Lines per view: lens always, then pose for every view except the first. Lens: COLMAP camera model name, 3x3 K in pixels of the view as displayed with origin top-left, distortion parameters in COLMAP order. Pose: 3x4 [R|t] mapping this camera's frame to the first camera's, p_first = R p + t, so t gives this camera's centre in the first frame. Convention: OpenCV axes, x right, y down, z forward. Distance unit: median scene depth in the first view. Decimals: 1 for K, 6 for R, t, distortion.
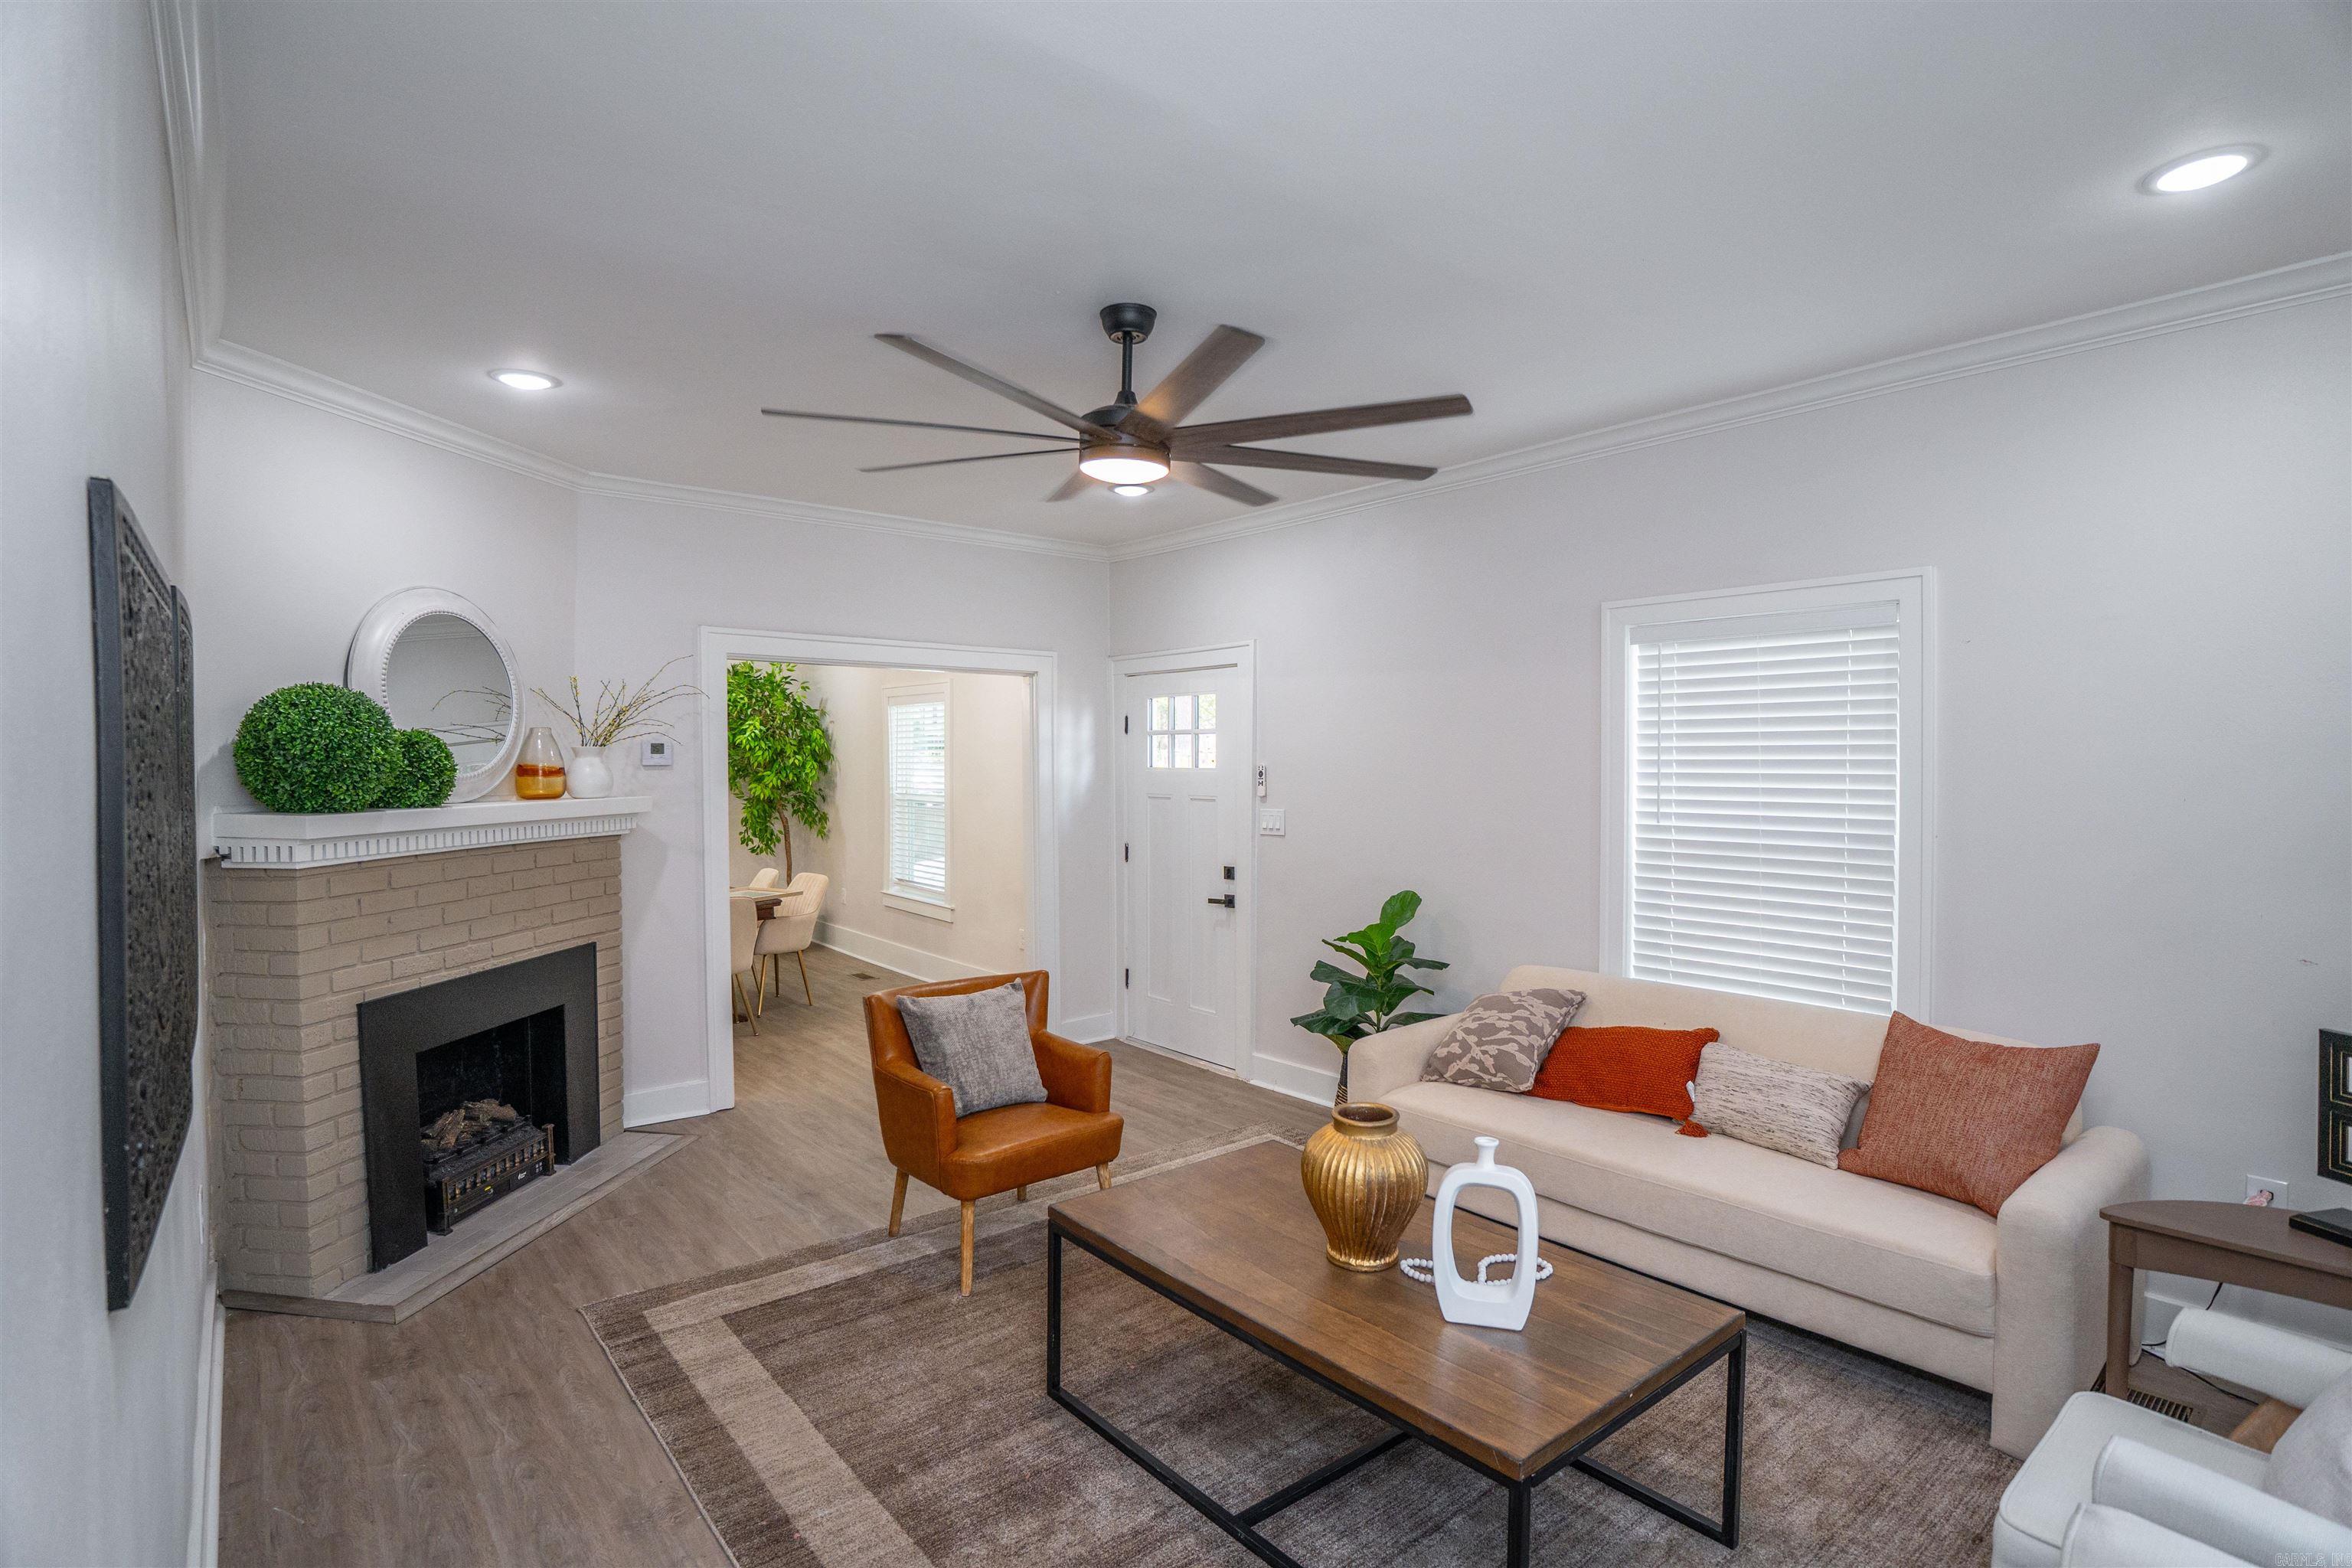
lens RADIAL K [[1164.3, 0, 1181.0], [0, 1164.3, 742.9], [0, 0, 1]] dist [-0.034305, 0.002168]
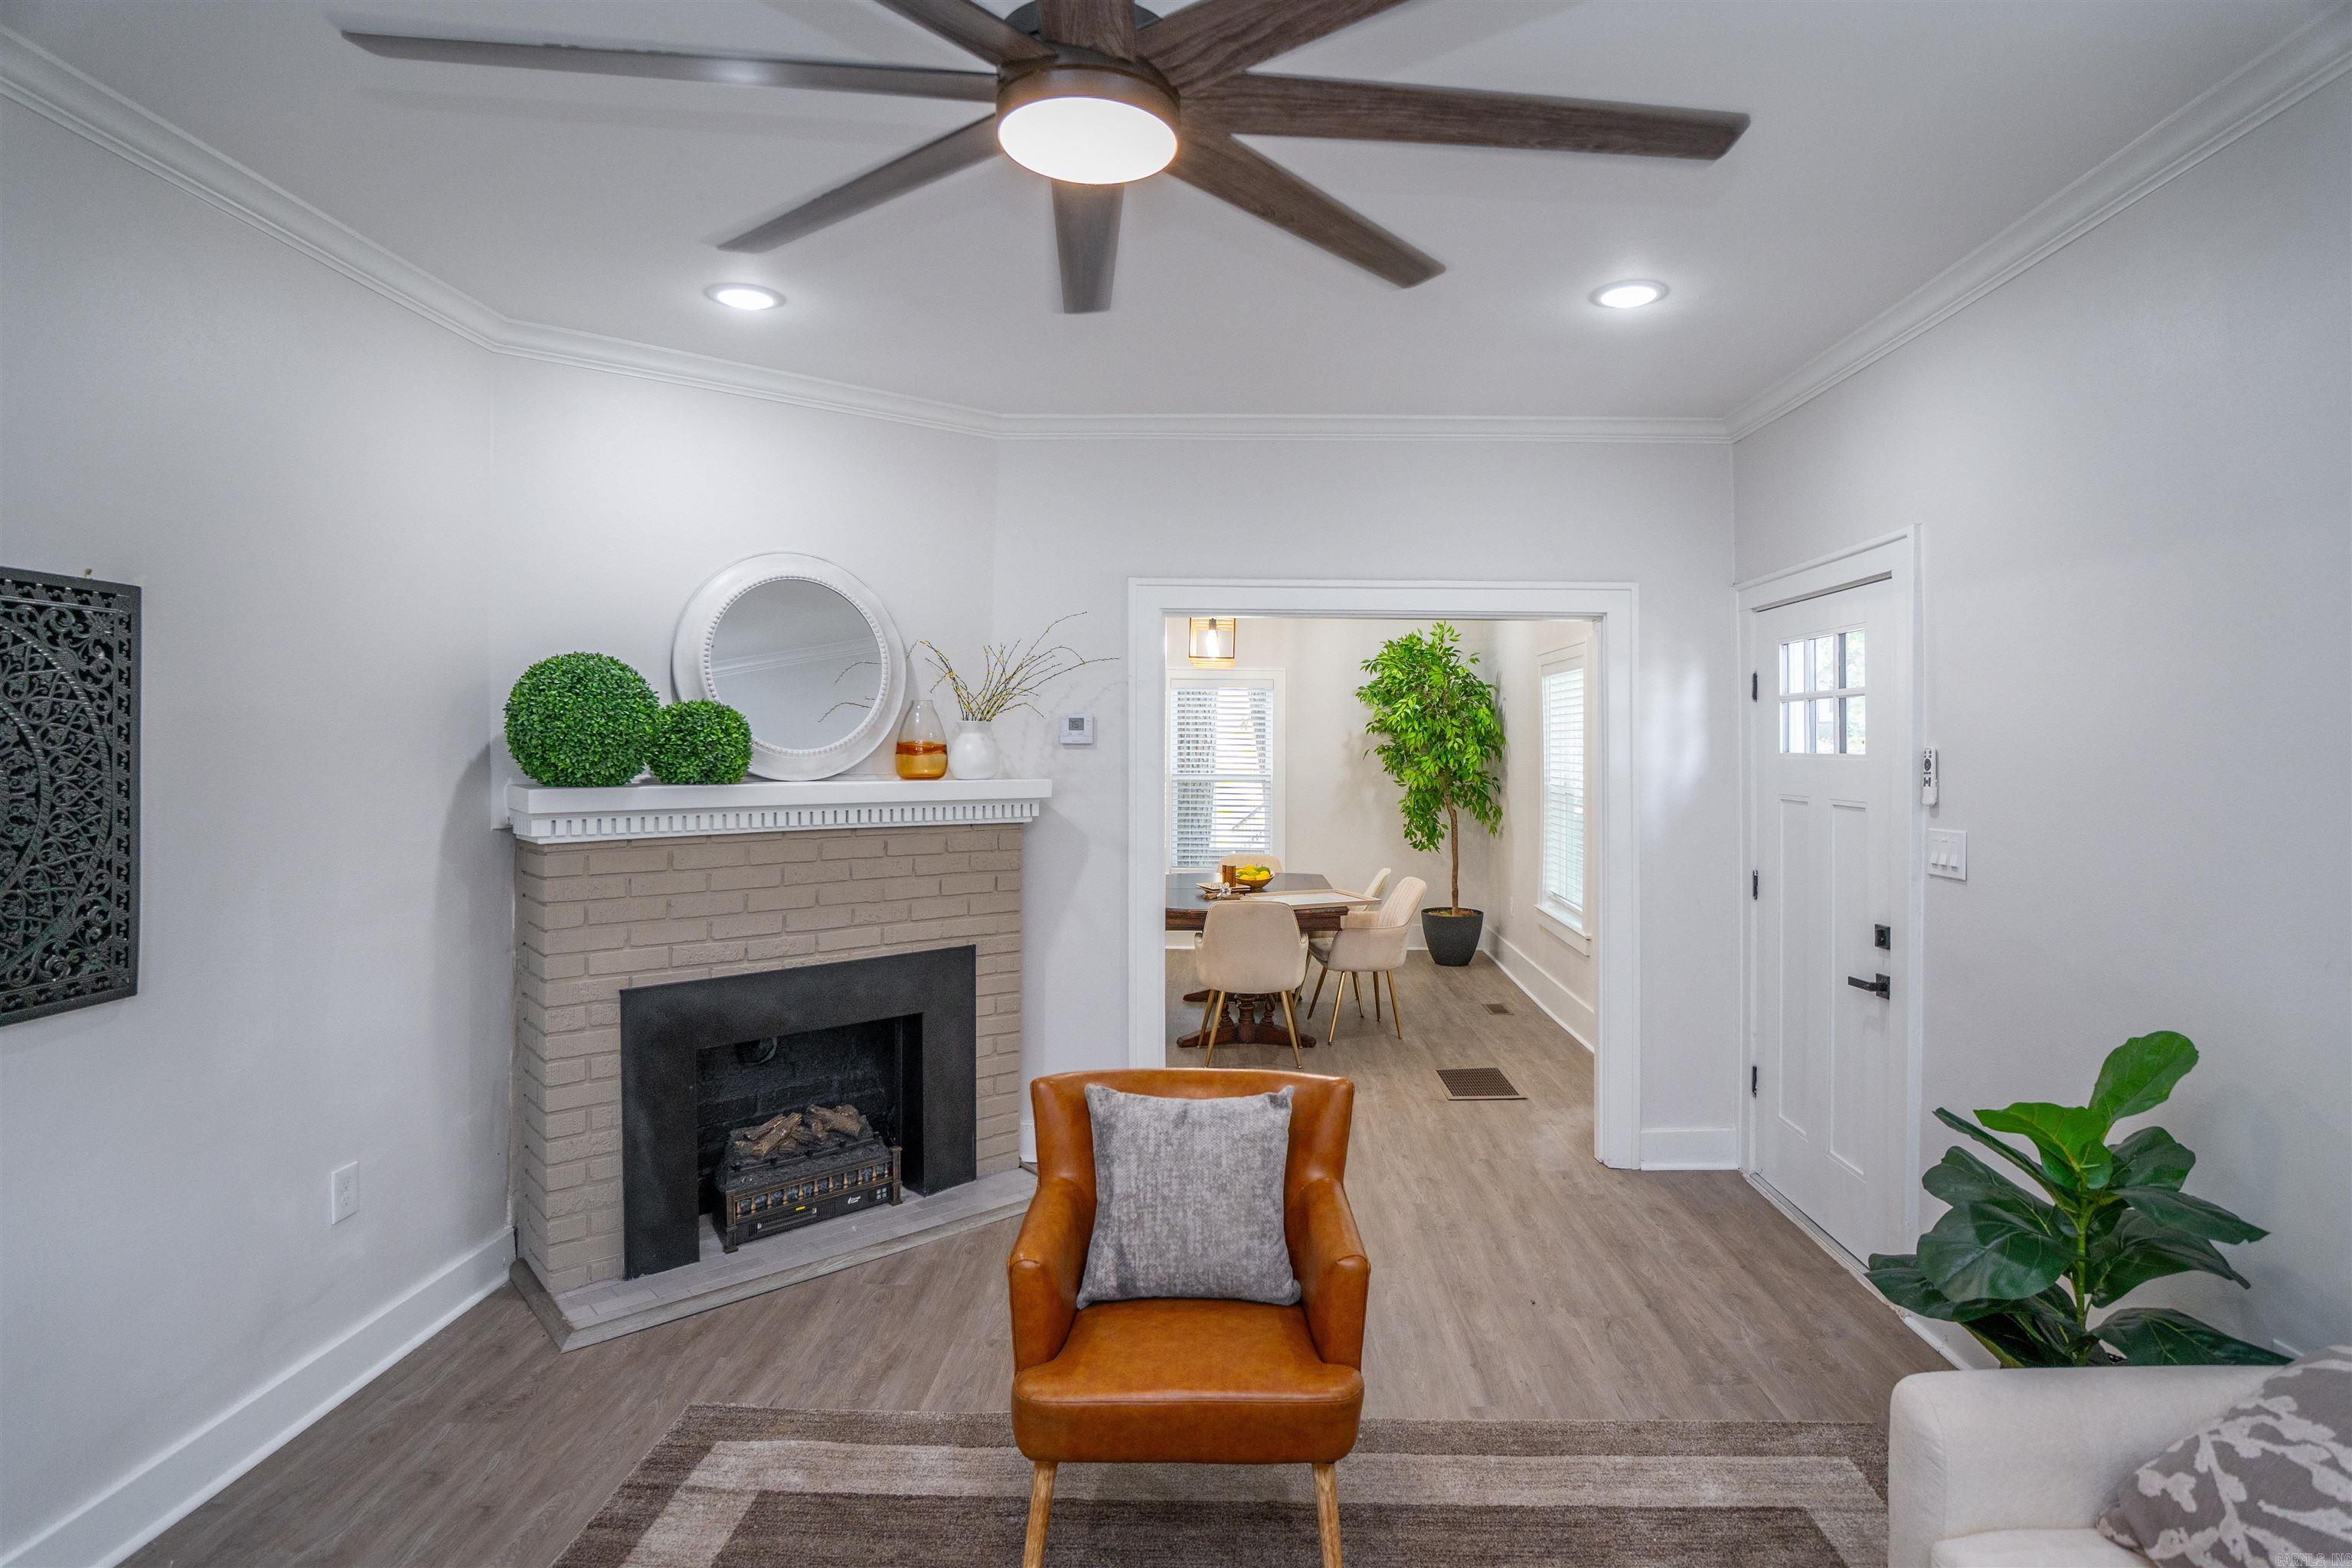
lens RADIAL K [[1188.9, 0, 1186.8], [0, 1188.9, 706.1], [0, 0, 1]] dist [-0.043014, 0.012523]
pose [[0.753091, -0.017007, -0.657696, 0.207986], [0.003281, 0.999750, -0.022095, 0.012334], [0.657908, 0.014481, 0.752959, 0.428027]]
